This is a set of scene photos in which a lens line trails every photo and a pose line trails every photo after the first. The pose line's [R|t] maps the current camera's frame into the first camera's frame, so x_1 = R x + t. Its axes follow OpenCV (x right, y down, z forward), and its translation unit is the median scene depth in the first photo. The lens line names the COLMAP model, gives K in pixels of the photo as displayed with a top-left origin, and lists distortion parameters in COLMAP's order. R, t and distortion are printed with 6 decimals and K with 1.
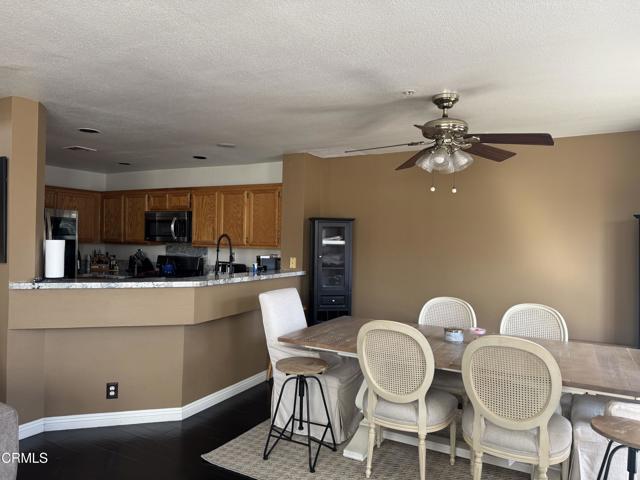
lens RADIAL K [[440.2, 0, 322.6], [0, 440.2, 238.0], [0, 0, 1]] dist [0.067282, -0.087000]
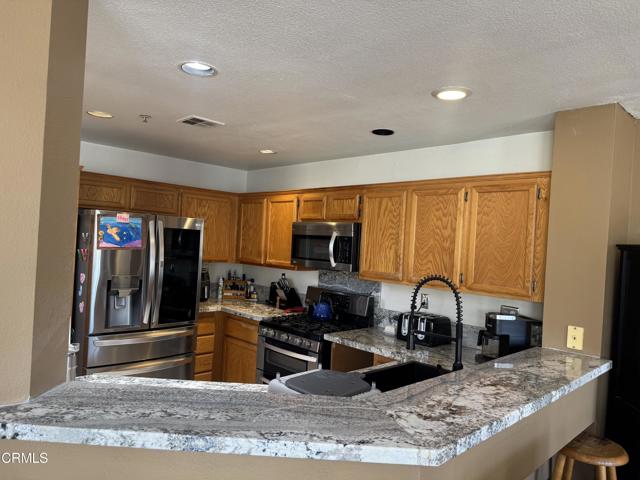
lens RADIAL K [[440.2, 0, 322.6], [0, 440.2, 238.0], [0, 0, 1]] dist [0.067282, -0.087000]
pose [[0.951781, 0.030173, -0.305291, -0.154613], [-0.035421, 0.999304, -0.011666, -0.029740], [0.304726, 0.021917, 0.952188, 0.385080]]
